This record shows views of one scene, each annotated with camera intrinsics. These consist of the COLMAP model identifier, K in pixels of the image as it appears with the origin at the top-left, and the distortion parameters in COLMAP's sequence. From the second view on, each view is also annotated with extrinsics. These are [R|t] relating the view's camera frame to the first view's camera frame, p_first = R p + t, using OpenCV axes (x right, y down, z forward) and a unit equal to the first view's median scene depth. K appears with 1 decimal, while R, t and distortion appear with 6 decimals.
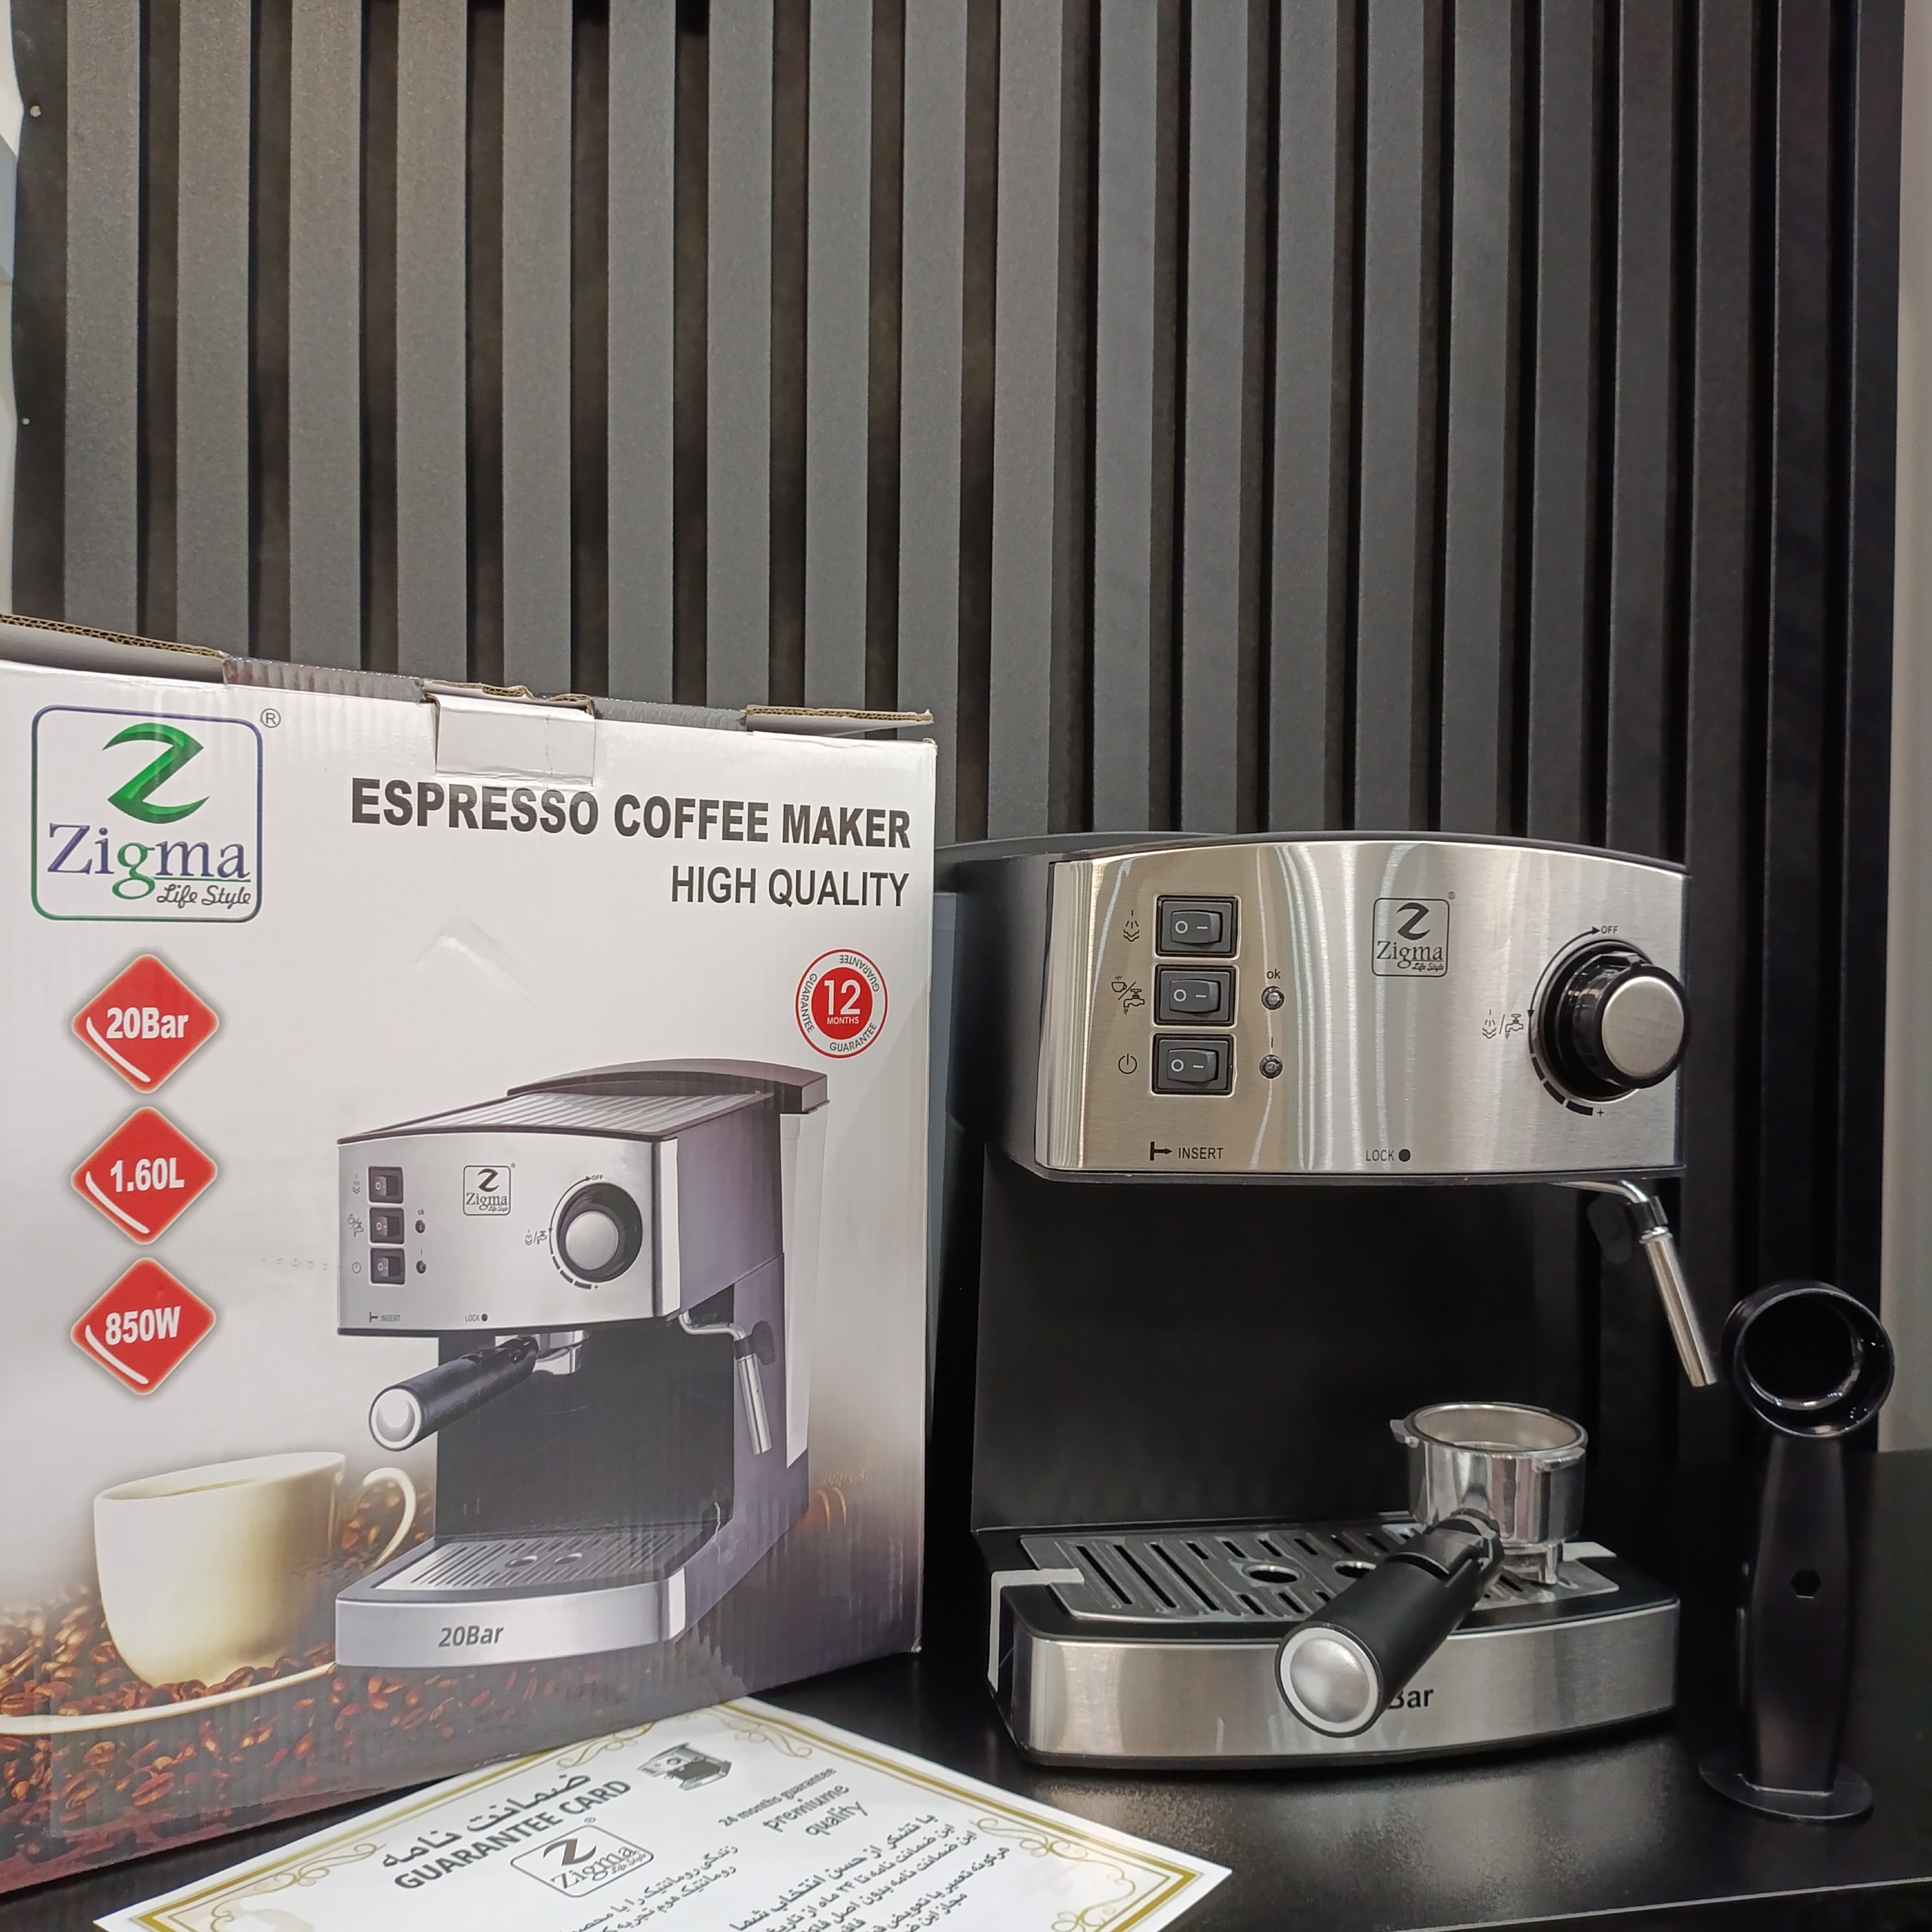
lens RADIAL K [[1991.3, 0, 978.1], [0, 1991.3, 966.6], [0, 0, 1]] dist [-0.009784, 0.000000]
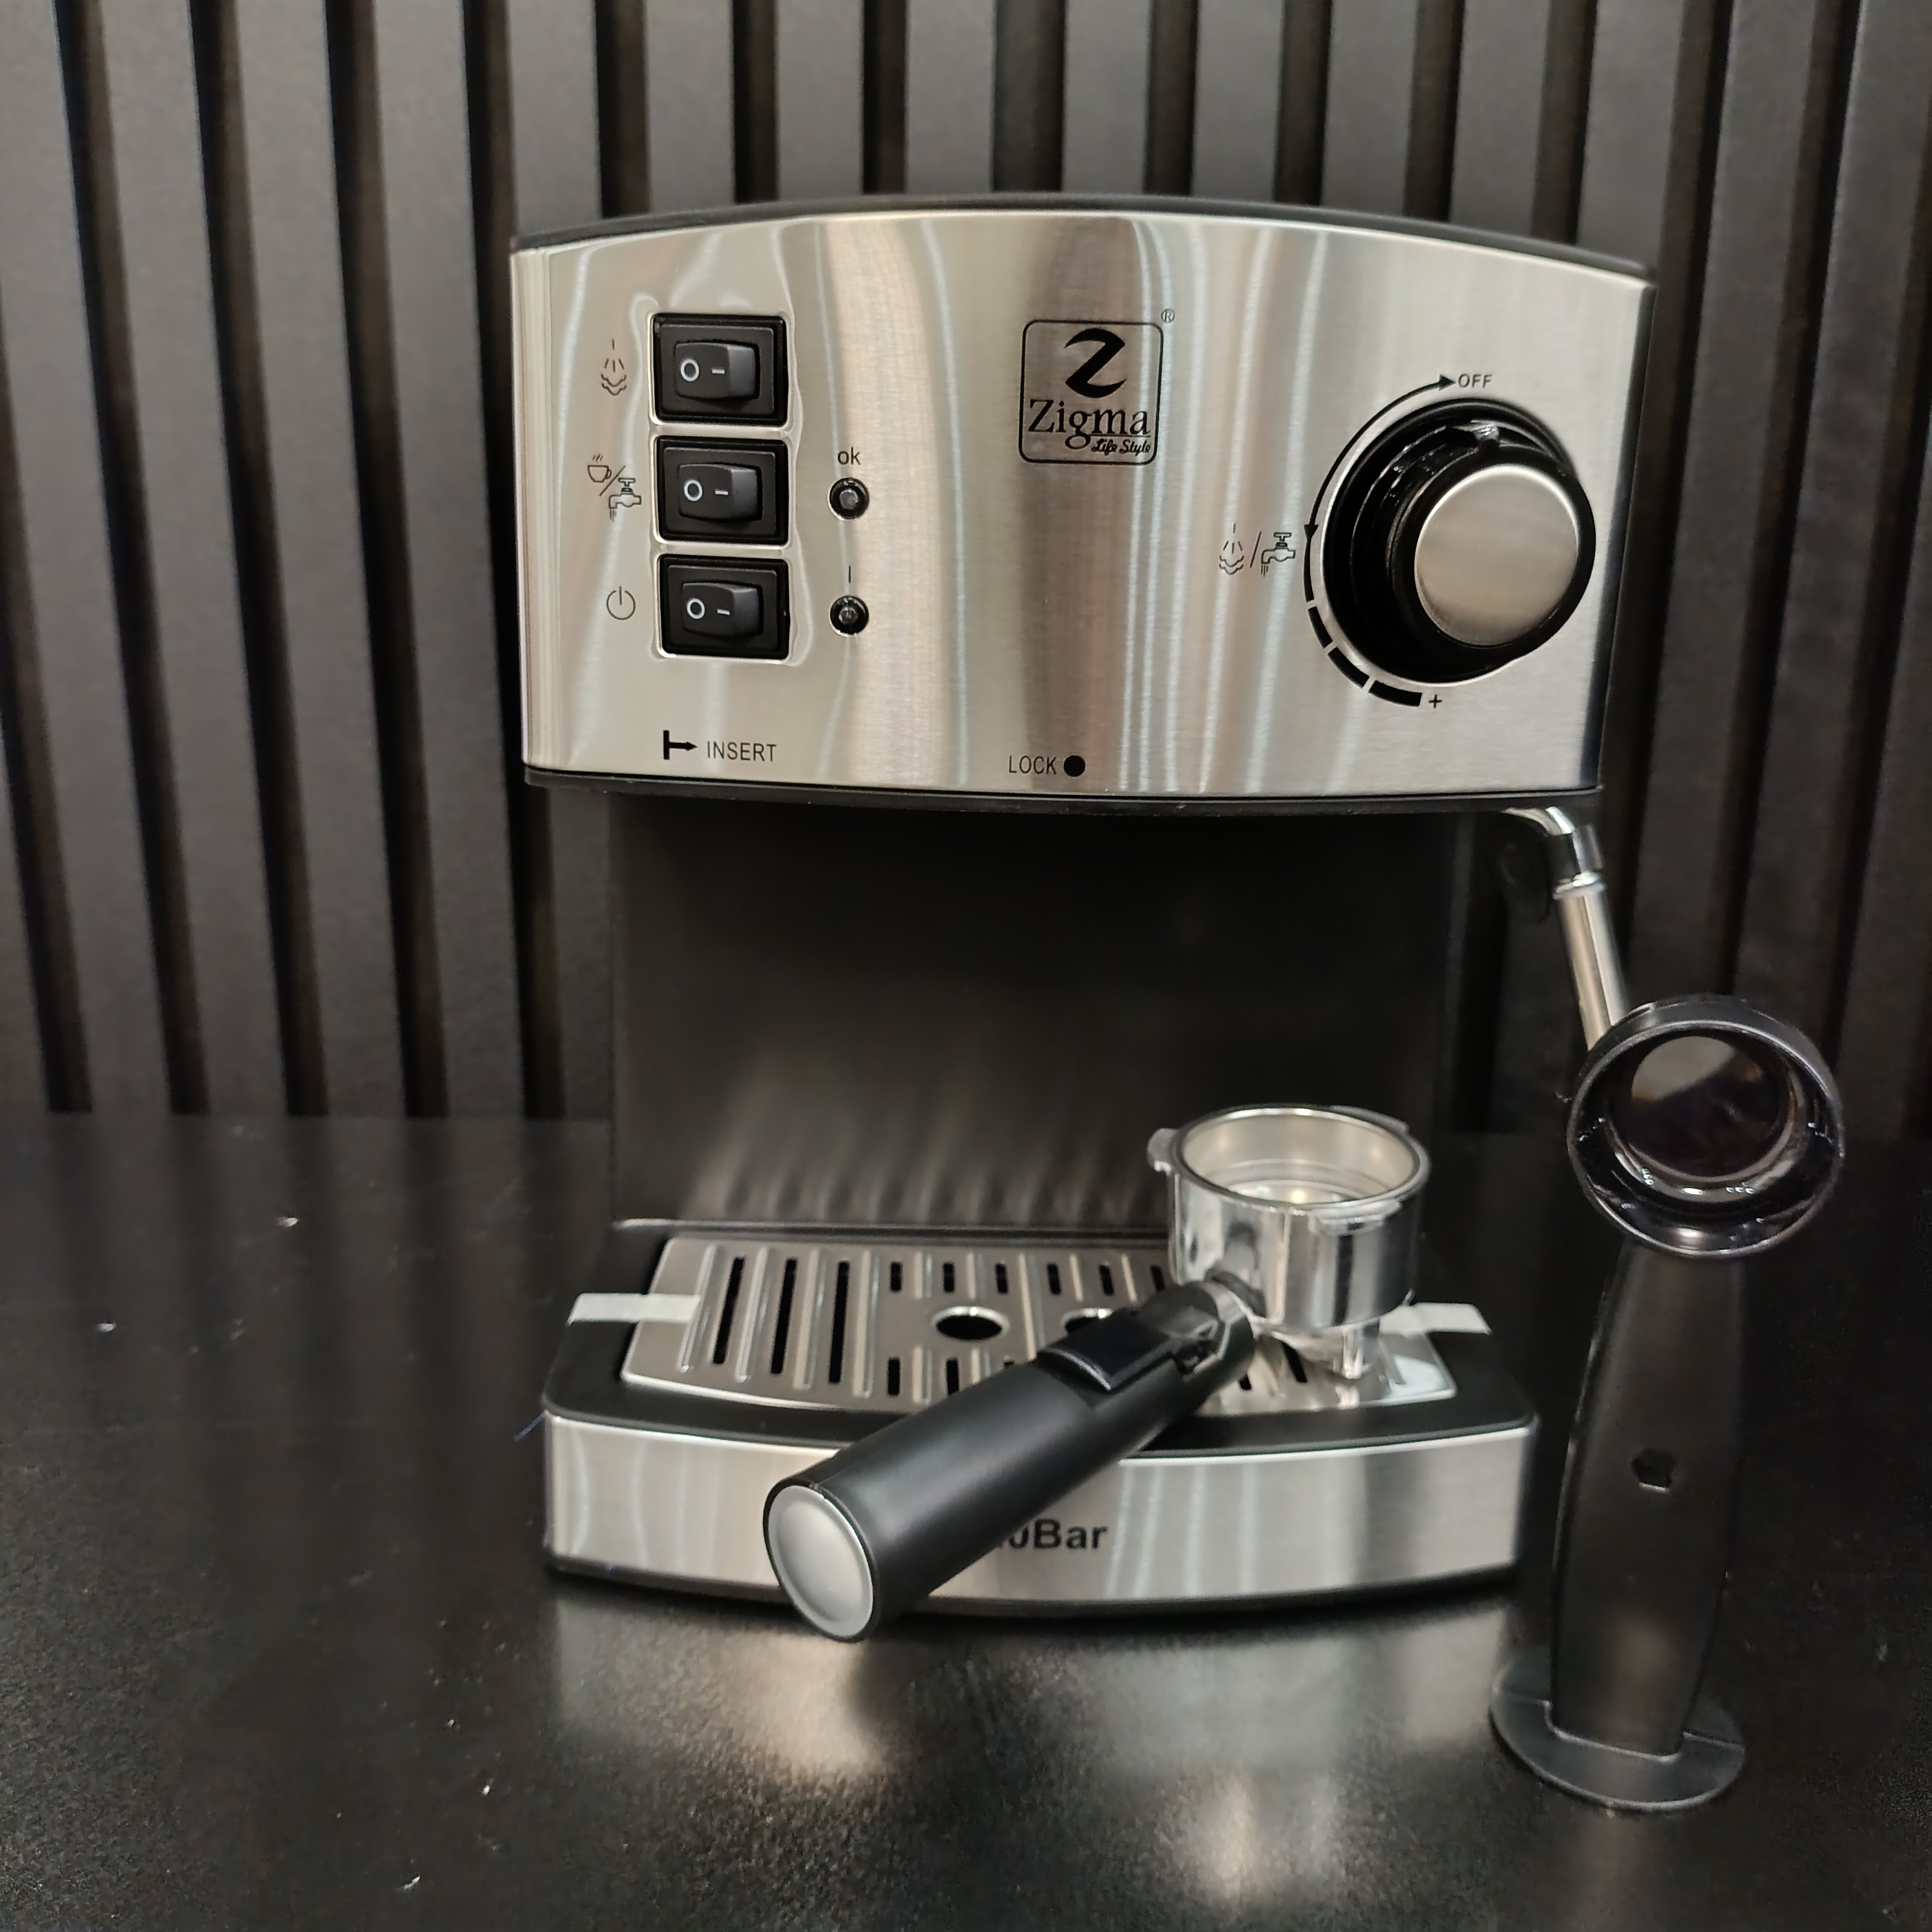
lens RADIAL K [[1991.3, 0, 970.9], [0, 1991.3, 963.6], [0, 0, 1]] dist [-0.009784, 0.000000]
pose [[0.984688, 0.056842, -0.164801, 0.286944], [-0.010930, 0.963619, 0.267056, -0.008857], [0.173986, -0.261166, 0.949485, 0.402107]]
